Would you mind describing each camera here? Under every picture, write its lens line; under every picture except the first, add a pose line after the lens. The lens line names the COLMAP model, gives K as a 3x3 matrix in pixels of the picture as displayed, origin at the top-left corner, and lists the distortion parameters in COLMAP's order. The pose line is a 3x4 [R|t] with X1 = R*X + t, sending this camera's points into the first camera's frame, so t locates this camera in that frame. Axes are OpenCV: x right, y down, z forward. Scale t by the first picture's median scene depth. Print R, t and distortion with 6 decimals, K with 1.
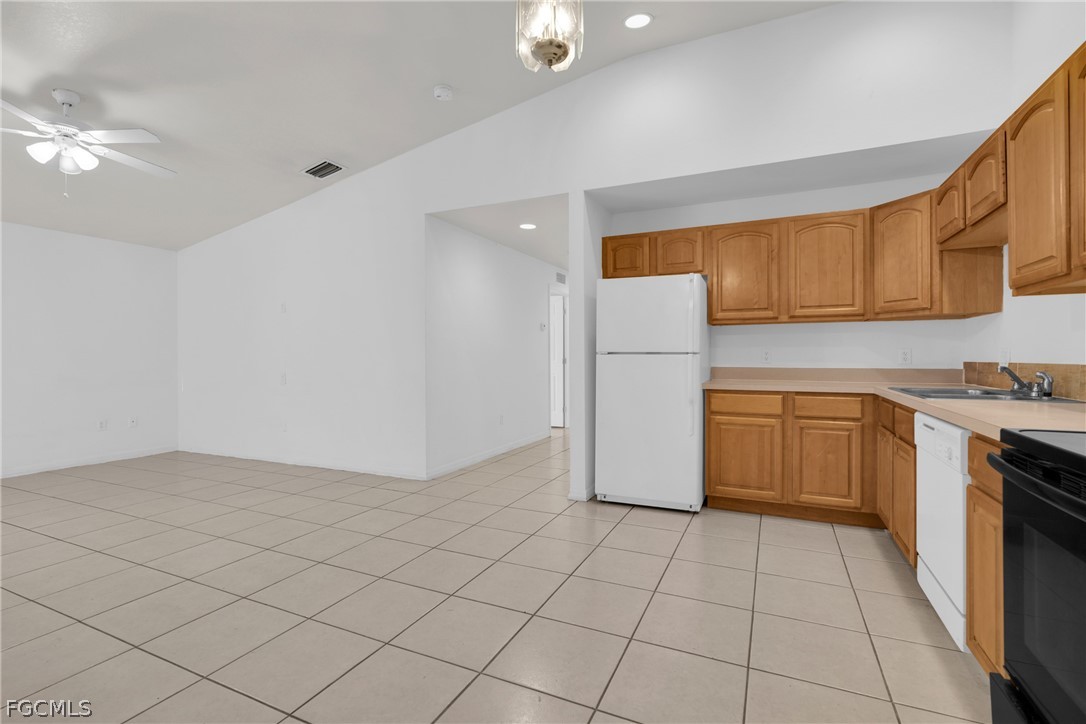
lens RADIAL K [[499.5, 0, 547.5], [0, 499.5, 356.4], [0, 0, 1]] dist [-0.001672, 0.000308]
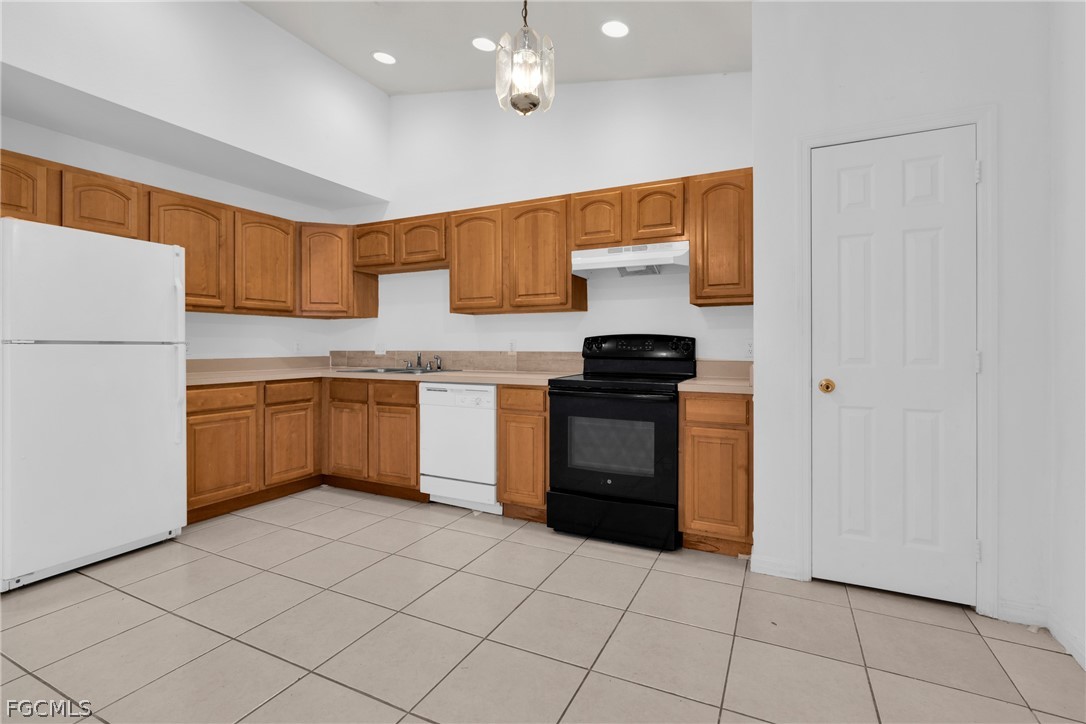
lens RADIAL K [[499.5, 0, 542.6], [0, 499.5, 344.0], [0, 0, 1]] dist [-0.001672, 0.000308]
pose [[0.029971, 0.003917, 0.999543, -0.516211], [0.000703, 0.999992, -0.003940, -0.001655], [-0.999551, 0.000821, 0.029968, 0.379715]]
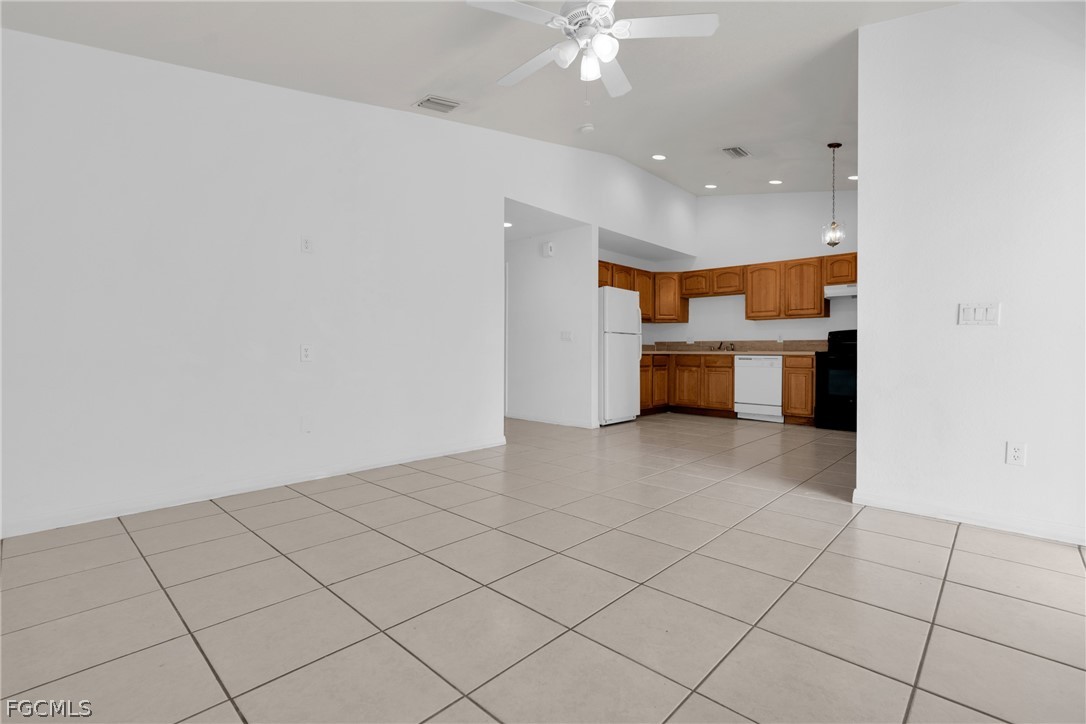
lens RADIAL K [[499.5, 0, 545.1], [0, 499.5, 355.4], [0, 0, 1]] dist [-0.001672, 0.000308]
pose [[0.317083, -0.007729, 0.948366, -1.619077], [-0.003865, 0.999948, 0.009441, 0.055915], [-0.948390, -0.006659, 0.317037, 0.742574]]
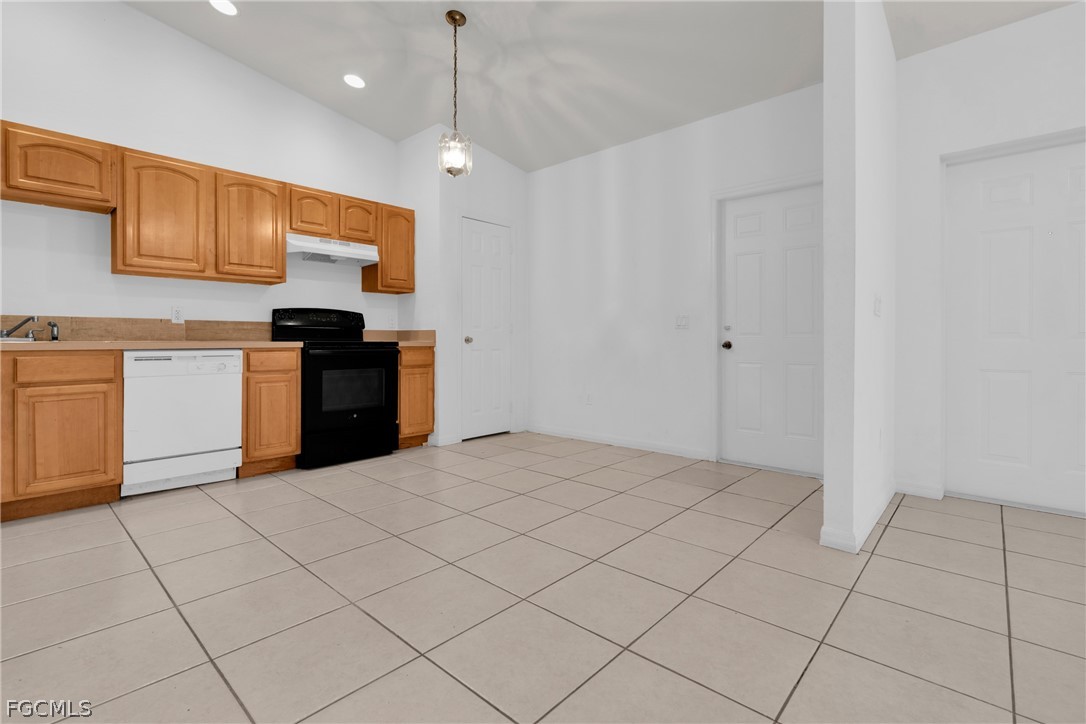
lens RADIAL K [[499.5, 0, 529.1], [0, 499.5, 339.3], [0, 0, 1]] dist [-0.001672, 0.000308]
pose [[-0.942079, 0.003473, 0.335372, -0.426339], [0.002835, 0.999993, -0.002392, 0.055636], [-0.335378, -0.001302, -0.942083, 1.212434]]
